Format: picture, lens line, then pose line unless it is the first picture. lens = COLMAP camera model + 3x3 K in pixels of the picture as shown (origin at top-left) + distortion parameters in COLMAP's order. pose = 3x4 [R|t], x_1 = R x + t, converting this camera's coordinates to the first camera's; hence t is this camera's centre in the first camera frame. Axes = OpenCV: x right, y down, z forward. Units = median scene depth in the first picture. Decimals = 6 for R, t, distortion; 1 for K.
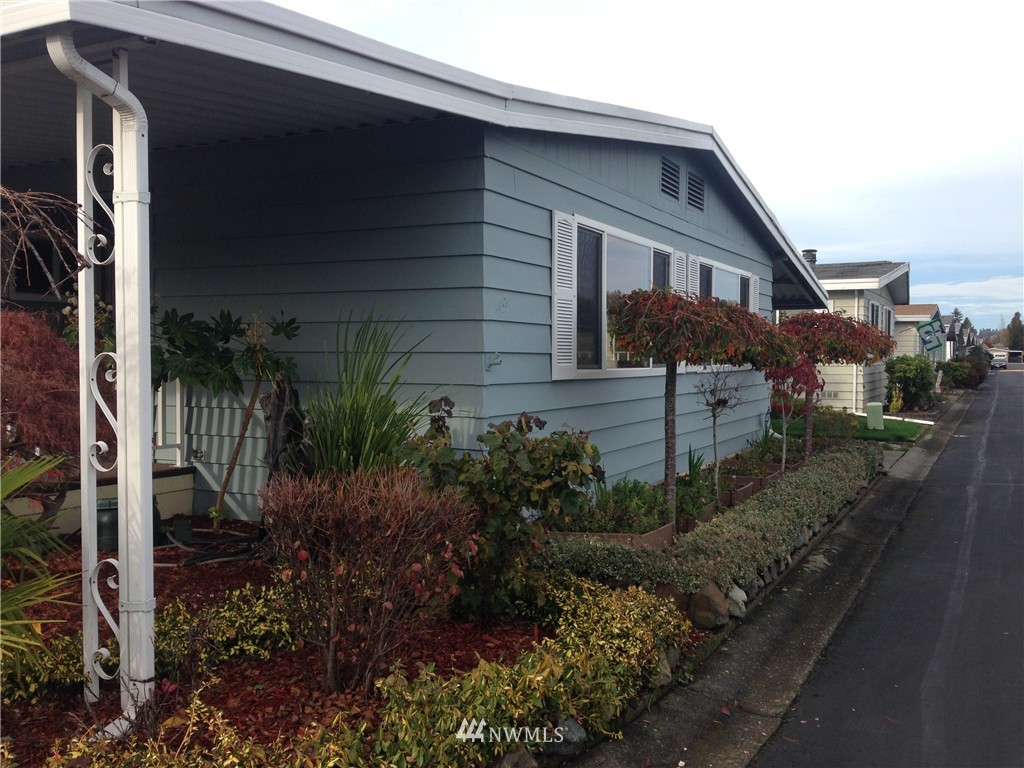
lens RADIAL K [[938.7, 0, 512.0], [0, 938.7, 384.0], [0, 0, 1]] dist [0.139326, -0.300423]
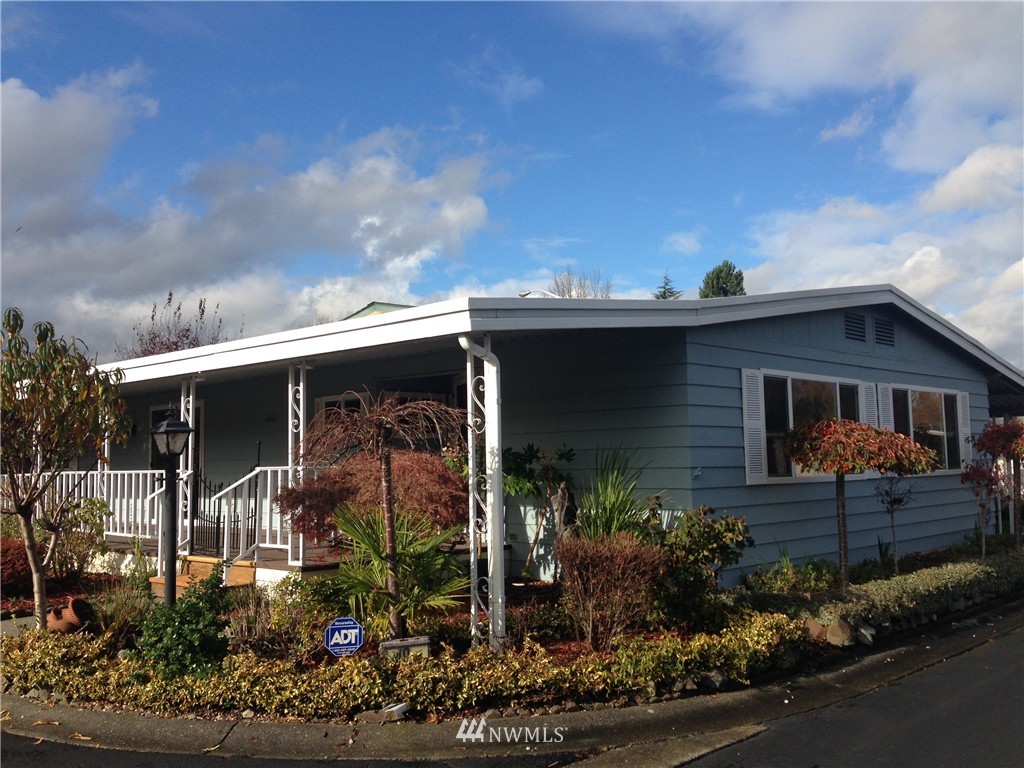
lens RADIAL K [[938.7, 0, 512.0], [0, 938.7, 384.0], [0, 0, 1]] dist [0.139326, -0.300423]
pose [[0.956242, -0.045741, -0.288979, 0.135406], [0.013240, 0.993457, -0.113438, 0.001815], [0.292277, 0.104648, 0.950591, -0.535439]]
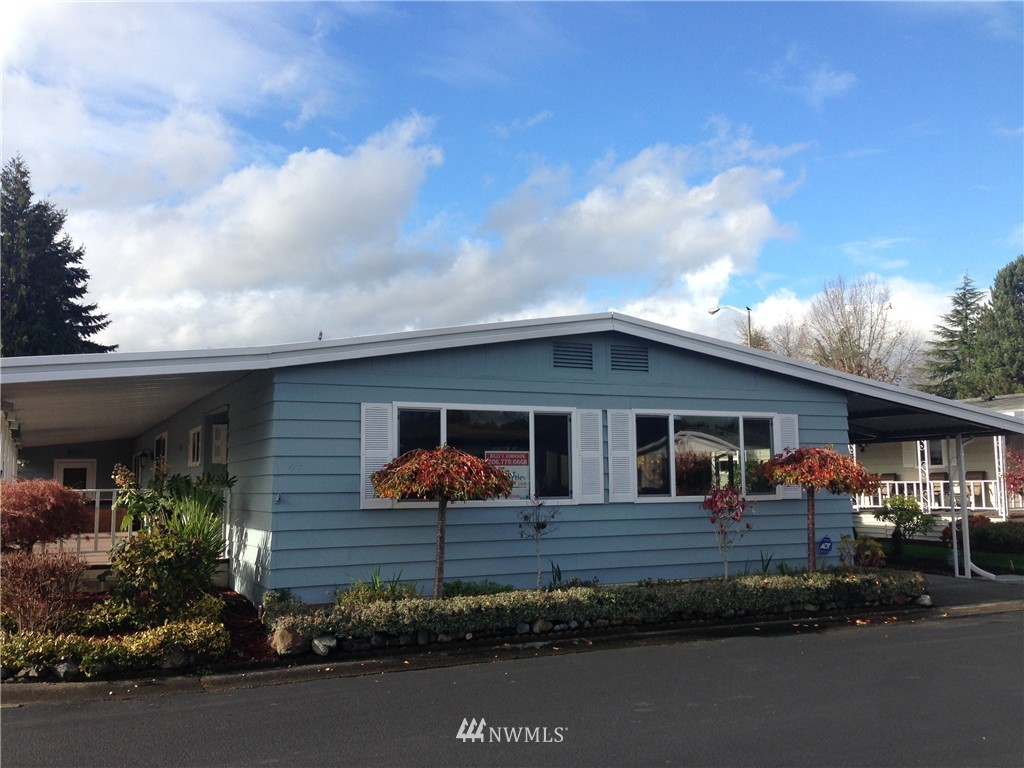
lens RADIAL K [[938.6, 0, 512.0], [0, 938.6, 384.0], [0, 0, 1]] dist [0.137804, -0.214774]
pose [[0.803926, -0.076072, -0.589844, 1.298220], [-0.004173, 0.991040, -0.133501, -0.001788], [0.594714, 0.109786, 0.796406, -0.146976]]
